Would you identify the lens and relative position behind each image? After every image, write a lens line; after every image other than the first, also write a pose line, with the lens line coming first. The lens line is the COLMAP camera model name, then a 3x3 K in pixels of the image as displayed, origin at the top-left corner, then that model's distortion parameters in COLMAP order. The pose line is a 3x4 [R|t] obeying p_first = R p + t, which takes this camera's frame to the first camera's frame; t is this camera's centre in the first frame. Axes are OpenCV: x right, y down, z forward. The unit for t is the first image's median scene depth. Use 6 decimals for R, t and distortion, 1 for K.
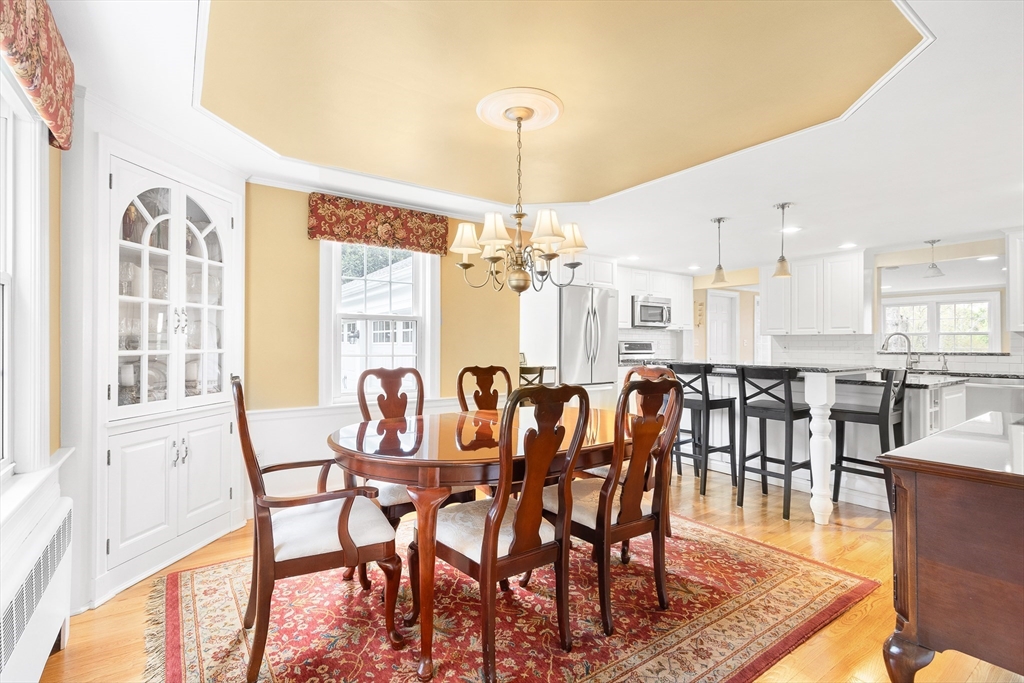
lens RADIAL K [[472.0, 0, 508.7], [0, 472.0, 344.2], [0, 0, 1]] dist [-0.009160, 0.000384]
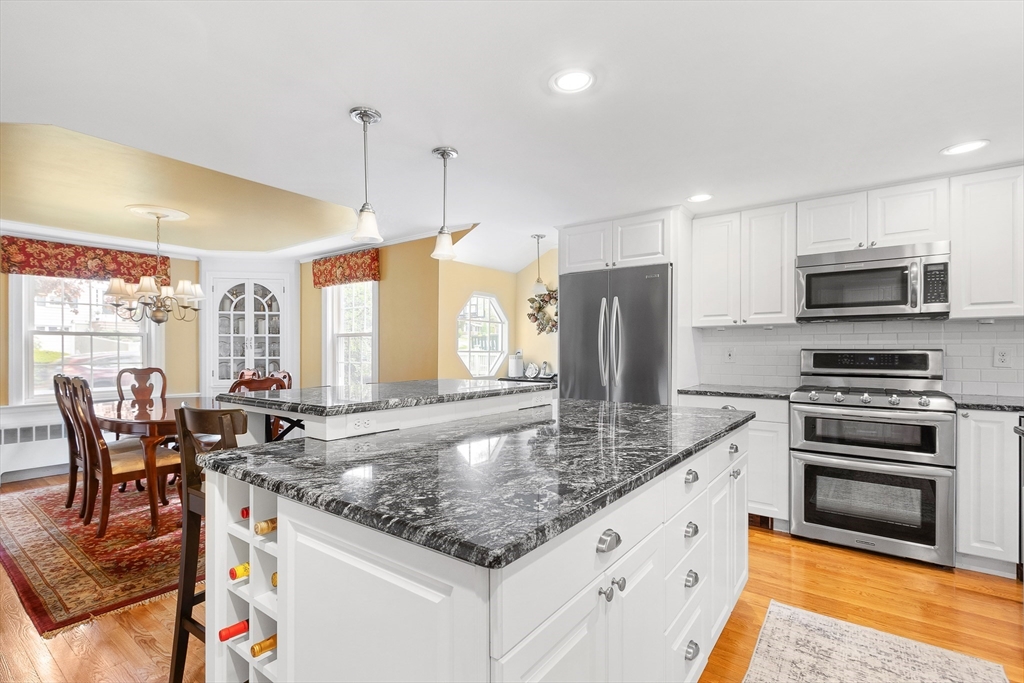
lens RADIAL K [[472.0, 0, 472.9], [0, 472.0, 353.1], [0, 0, 1]] dist [-0.009160, 0.000384]
pose [[0.300932, -0.002814, -0.953641, 1.603509], [0.001900, 0.999995, -0.002351, 0.000704], [0.953644, -0.001104, 0.300936, 1.299497]]
